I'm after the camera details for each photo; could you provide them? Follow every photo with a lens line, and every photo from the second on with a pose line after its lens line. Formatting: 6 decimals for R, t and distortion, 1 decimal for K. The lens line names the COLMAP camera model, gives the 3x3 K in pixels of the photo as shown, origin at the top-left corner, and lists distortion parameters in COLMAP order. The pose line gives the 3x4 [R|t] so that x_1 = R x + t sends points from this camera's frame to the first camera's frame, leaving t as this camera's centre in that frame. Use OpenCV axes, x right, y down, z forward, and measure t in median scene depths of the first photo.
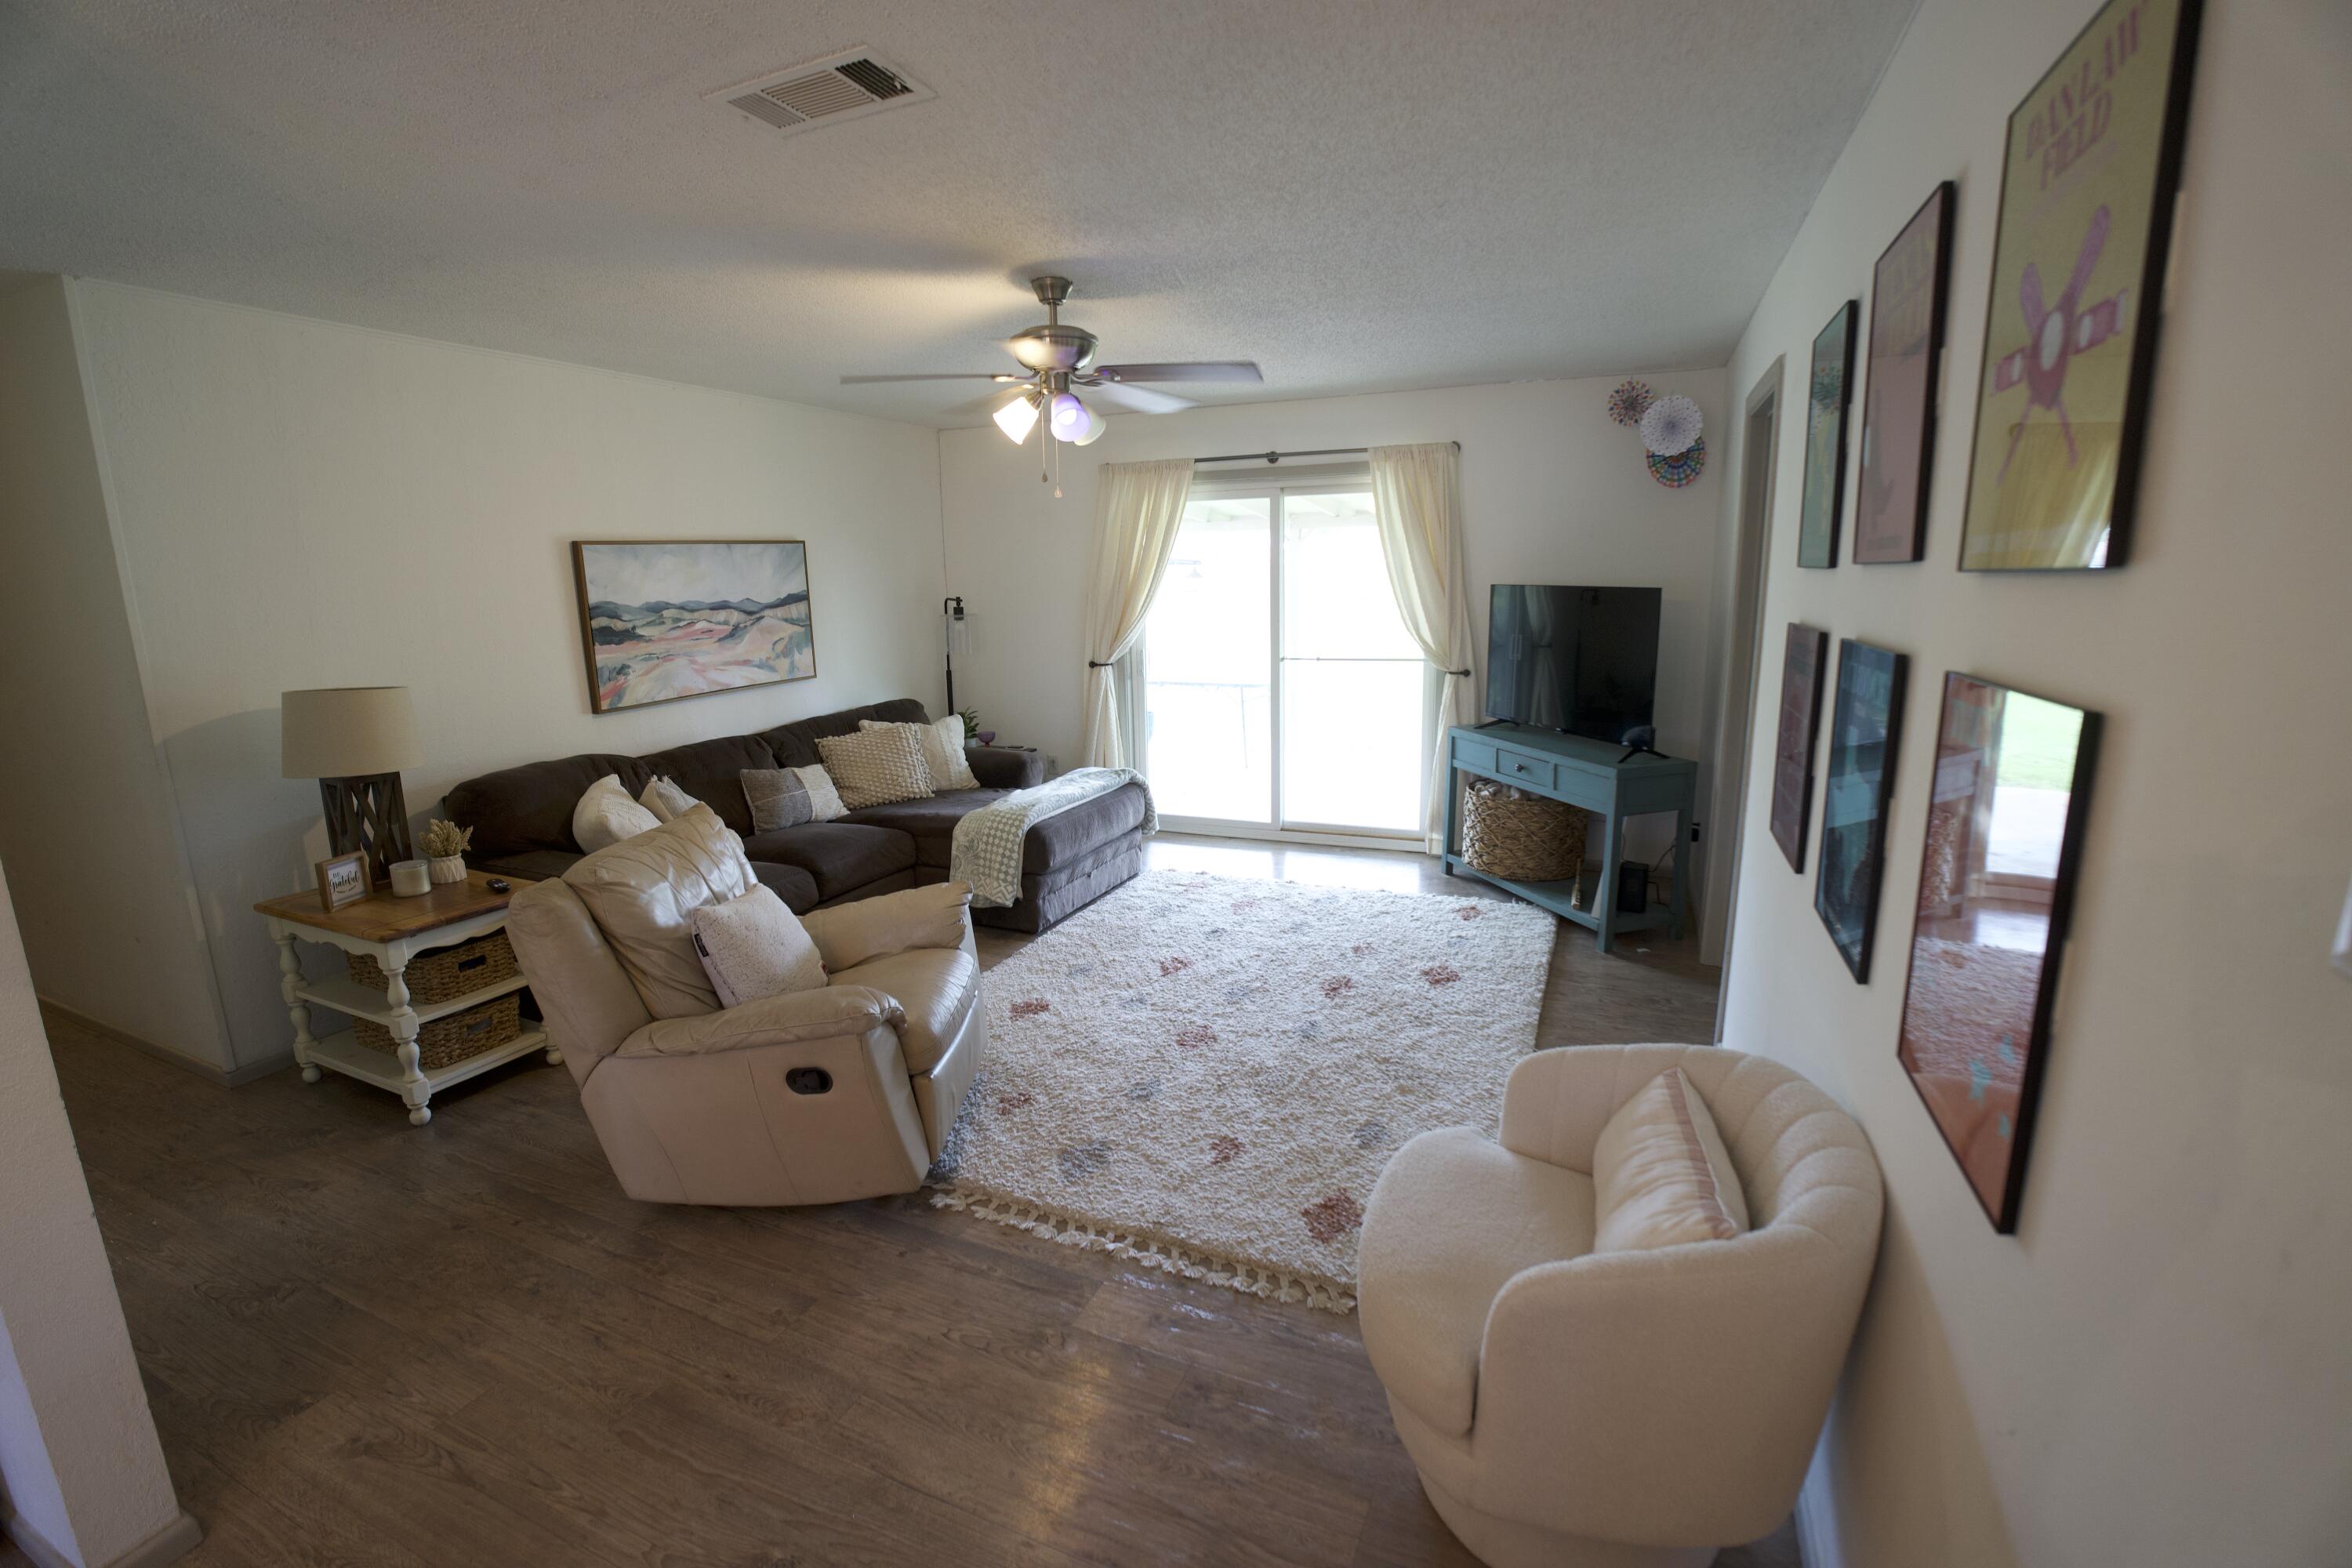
lens RADIAL K [[1026.1, 0, 1169.5], [0, 1026.1, 781.8], [0, 0, 1]] dist [-0.067557, 0.014009]
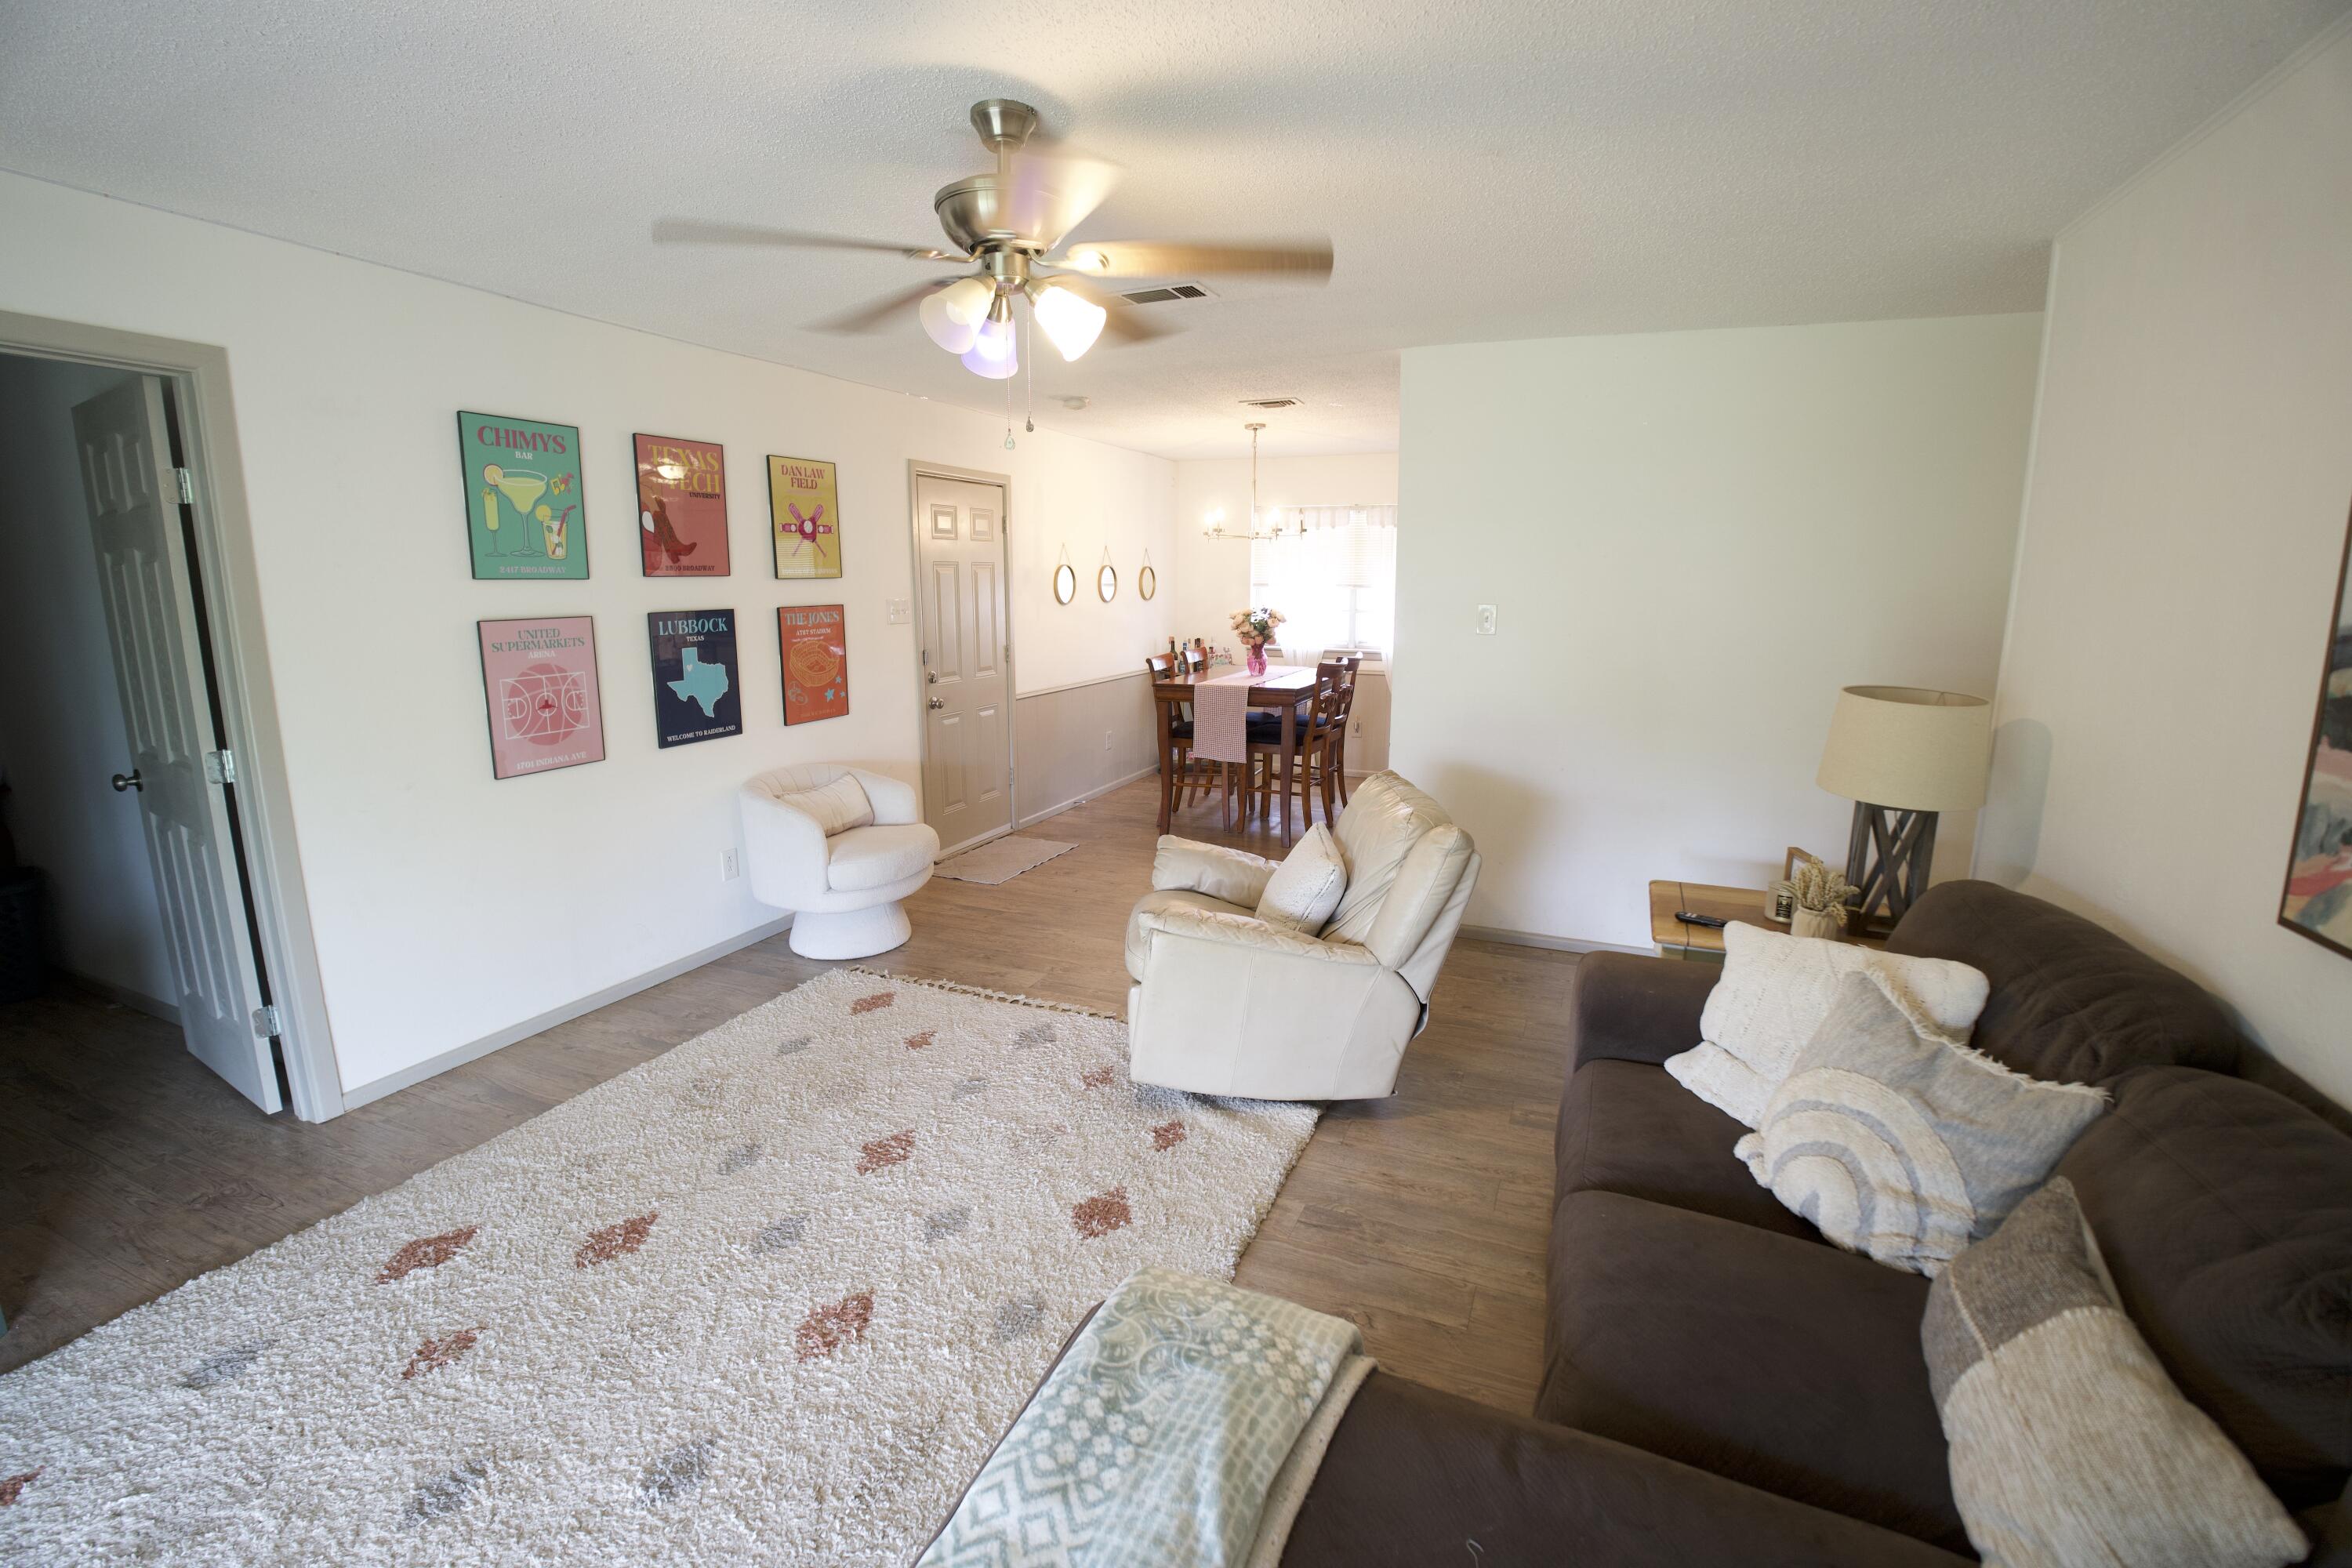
lens RADIAL K [[1026.1, 0, 1169.5], [0, 1026.1, 781.8], [0, 0, 1]] dist [-0.067557, 0.014009]
pose [[-0.999797, 0.017089, -0.010640, -0.182966], [0.011593, 0.920877, 0.389681, -0.307957], [0.016457, 0.389478, -0.920889, 1.547657]]
